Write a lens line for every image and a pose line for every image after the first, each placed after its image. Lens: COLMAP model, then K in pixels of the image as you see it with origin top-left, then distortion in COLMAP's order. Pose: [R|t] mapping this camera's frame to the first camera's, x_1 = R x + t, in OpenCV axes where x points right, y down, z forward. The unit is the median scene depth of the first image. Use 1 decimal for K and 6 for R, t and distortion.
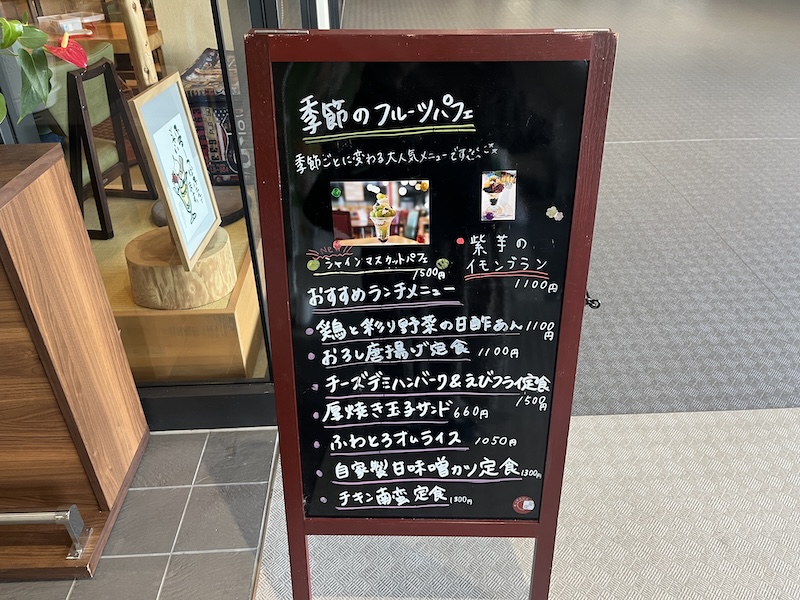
lens RADIAL K [[603.5, 0, 399.0], [0, 603.5, 304.8], [0, 0, 1]] dist [0.028107, -0.007761]
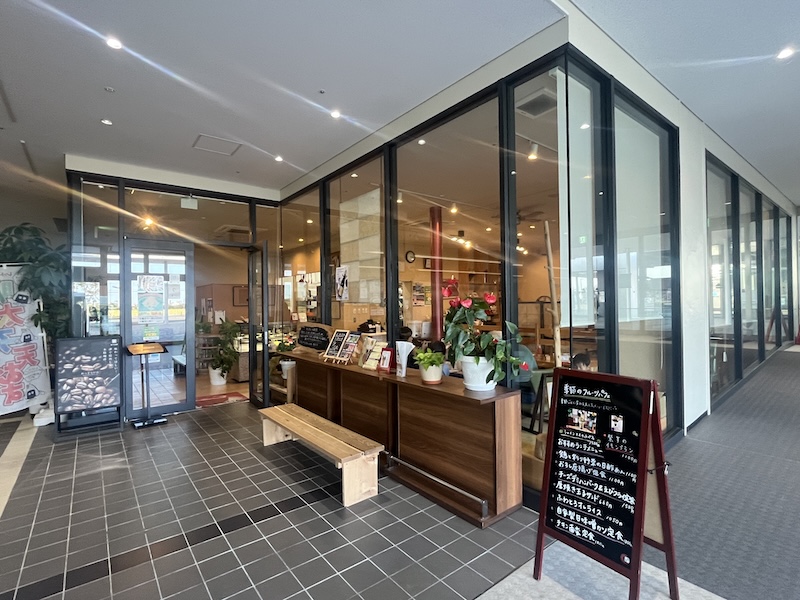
lens RADIAL K [[395.0, 0, 400.4], [0, 395.0, 302.1], [0, 0, 1]] dist [-0.001342, 0.000021]
pose [[0.579489, -0.007281, -0.814948, 1.117249], [-0.428692, 0.847718, -0.312406, 0.387485], [0.693121, 0.530397, 0.488122, -1.060707]]
